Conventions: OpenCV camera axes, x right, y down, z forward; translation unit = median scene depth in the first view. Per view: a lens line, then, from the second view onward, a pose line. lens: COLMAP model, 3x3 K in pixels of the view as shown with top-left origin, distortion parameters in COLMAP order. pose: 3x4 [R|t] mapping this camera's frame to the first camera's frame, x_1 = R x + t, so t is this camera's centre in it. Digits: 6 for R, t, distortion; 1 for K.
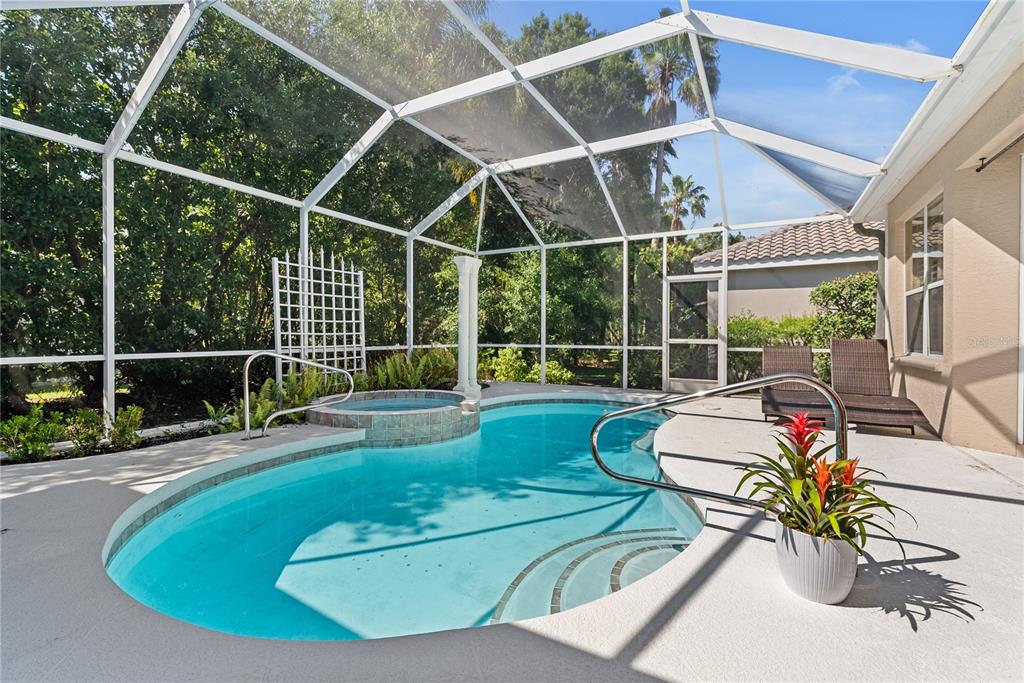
lens RADIAL K [[448.9, 0, 514.2], [0, 448.9, 336.5], [0, 0, 1]] dist [0.001098, -0.000013]
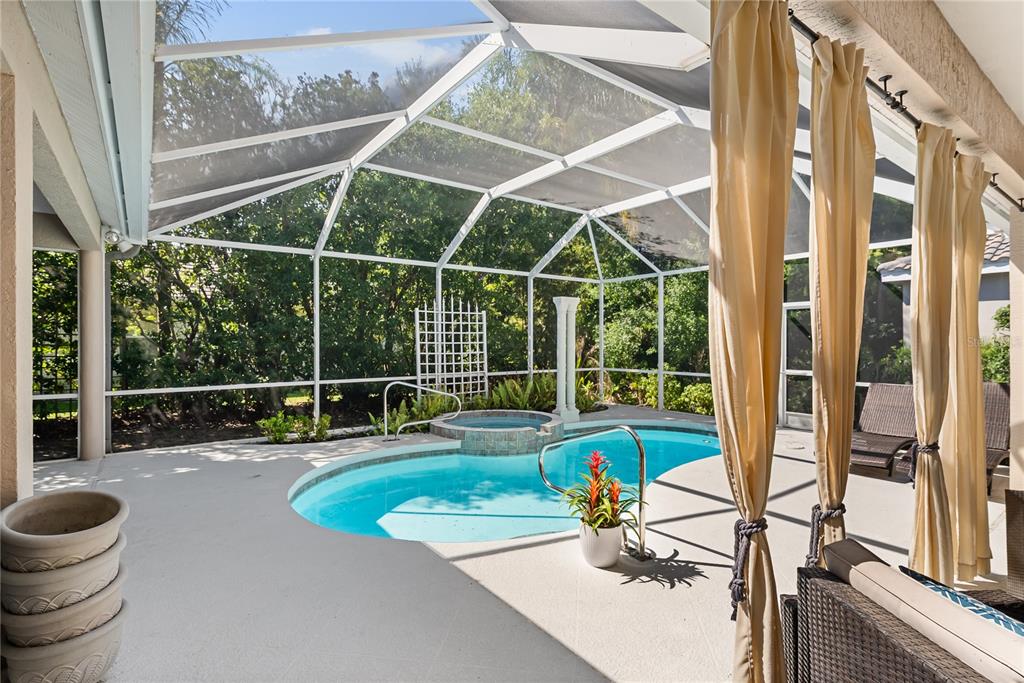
lens RADIAL K [[489.8, 0, 512.0], [0, 489.8, 341.5], [0, 0, 1]] dist [0.002687, 0.000497]
pose [[0.912309, -0.003194, -0.409490, 0.353502], [0.001088, 0.999985, -0.005376, -0.070898], [0.409501, 0.004459, 0.912299, -0.241099]]
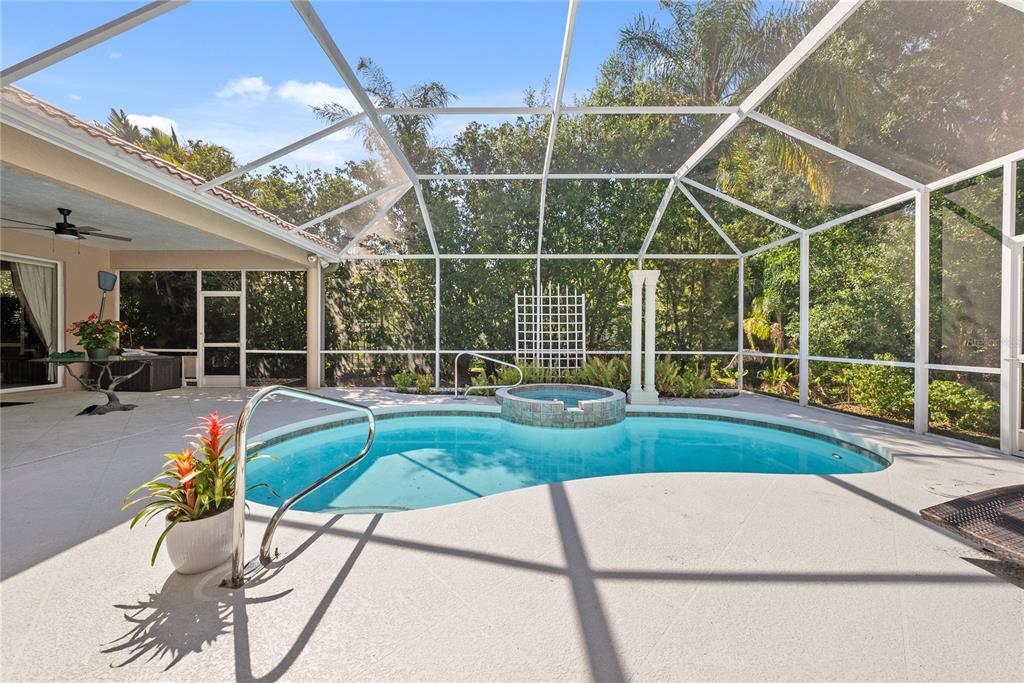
lens RADIAL K [[350.1, 0, 512.0], [0, 350.1, 341.5], [0, 0, 1]] dist [-0.000767, -0.000033]
pose [[0.480147, 0.008614, -0.877146, 0.604205], [-0.005684, 0.999961, 0.006709, -0.013331], [0.877170, 0.001764, 0.480177, 0.406505]]
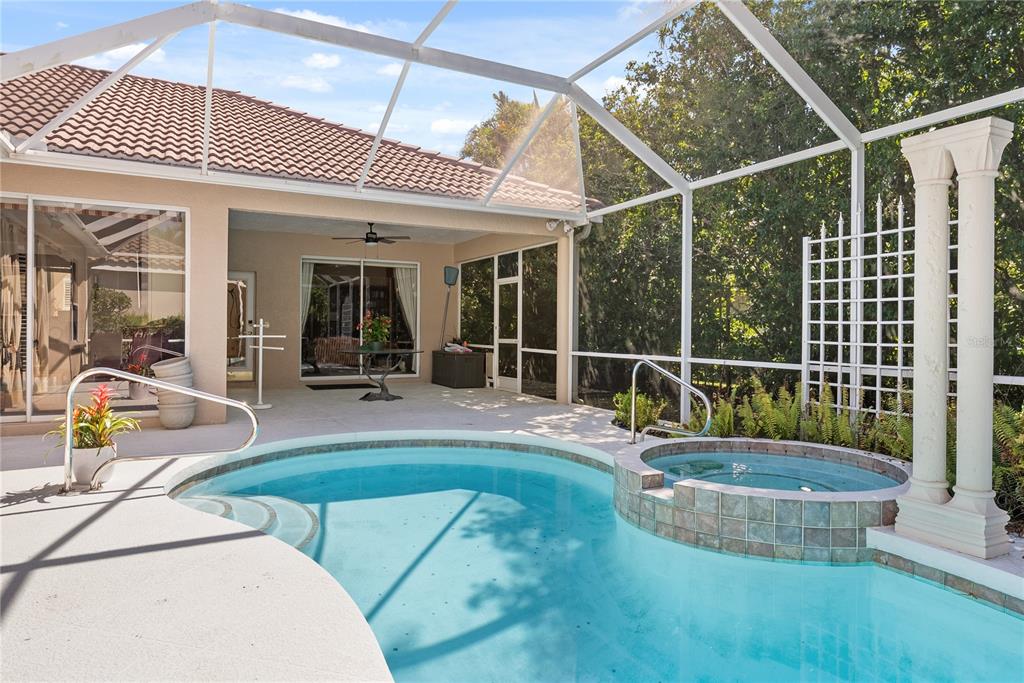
lens RADIAL K [[638.0, 0, 528.2], [0, 638.0, 328.3], [0, 0, 1]] dist [0.003355, 0.001909]
pose [[-0.526095, -0.008561, -0.850383, 0.610976], [-0.012611, 0.999918, -0.002265, -0.022492], [0.850332, 0.009533, -0.526160, 1.236114]]
